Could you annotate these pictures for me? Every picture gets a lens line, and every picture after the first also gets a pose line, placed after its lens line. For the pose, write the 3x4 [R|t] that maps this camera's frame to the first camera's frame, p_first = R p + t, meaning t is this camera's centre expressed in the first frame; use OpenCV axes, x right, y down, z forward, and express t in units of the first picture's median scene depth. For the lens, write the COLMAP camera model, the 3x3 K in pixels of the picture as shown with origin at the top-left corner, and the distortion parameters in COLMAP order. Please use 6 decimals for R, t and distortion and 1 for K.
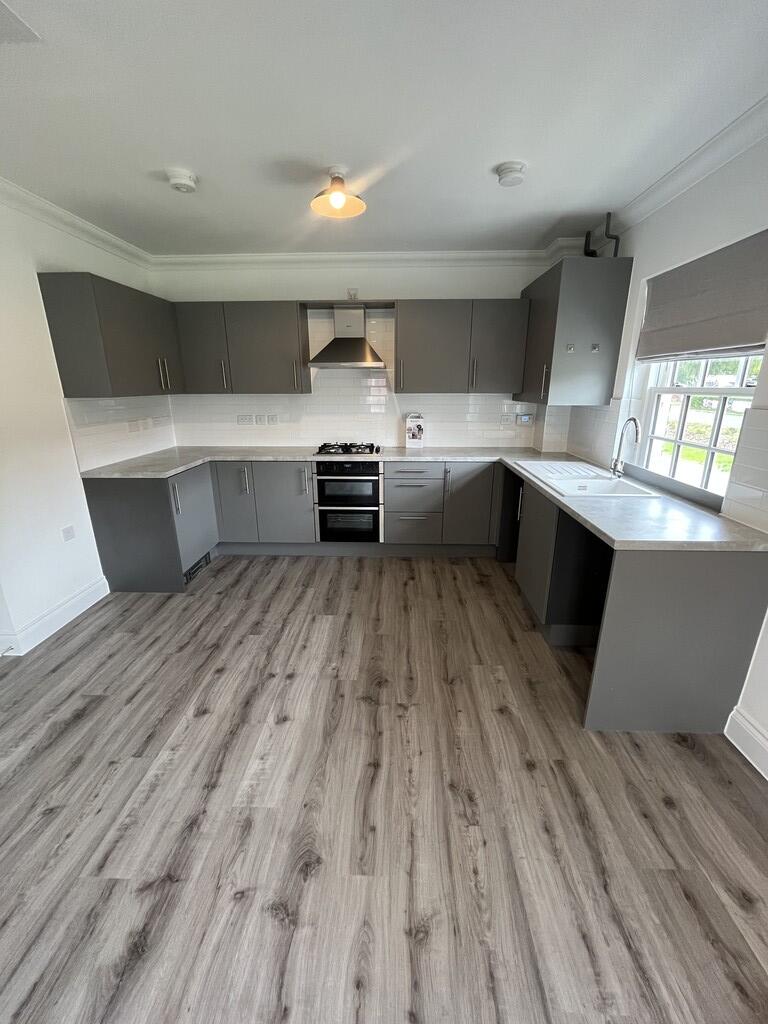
lens RADIAL K [[412.5, 0, 380.1], [0, 412.5, 508.0], [0, 0, 1]] dist [-0.002425, -0.000419]
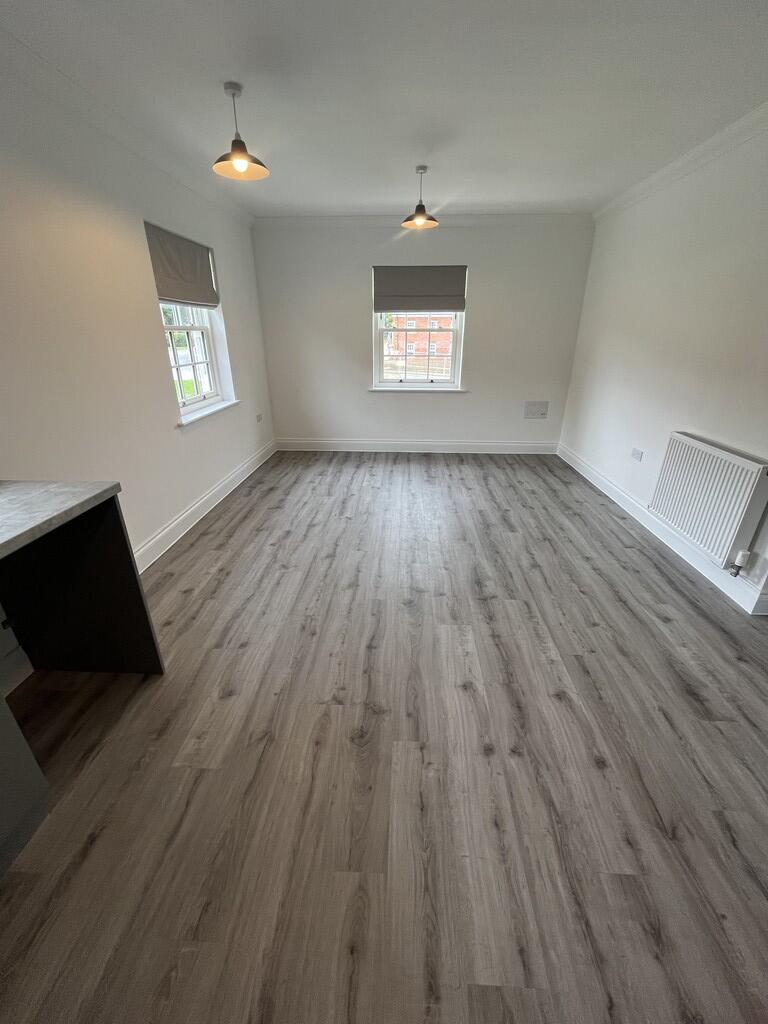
lens RADIAL K [[412.5, 0, 382.0], [0, 412.5, 513.6], [0, 0, 1]] dist [-0.002425, -0.000419]
pose [[-0.999937, -0.000951, 0.011224, -0.049276], [0.006550, 0.761550, 0.648074, -0.391494], [-0.009164, 0.648106, -0.761495, 1.415387]]
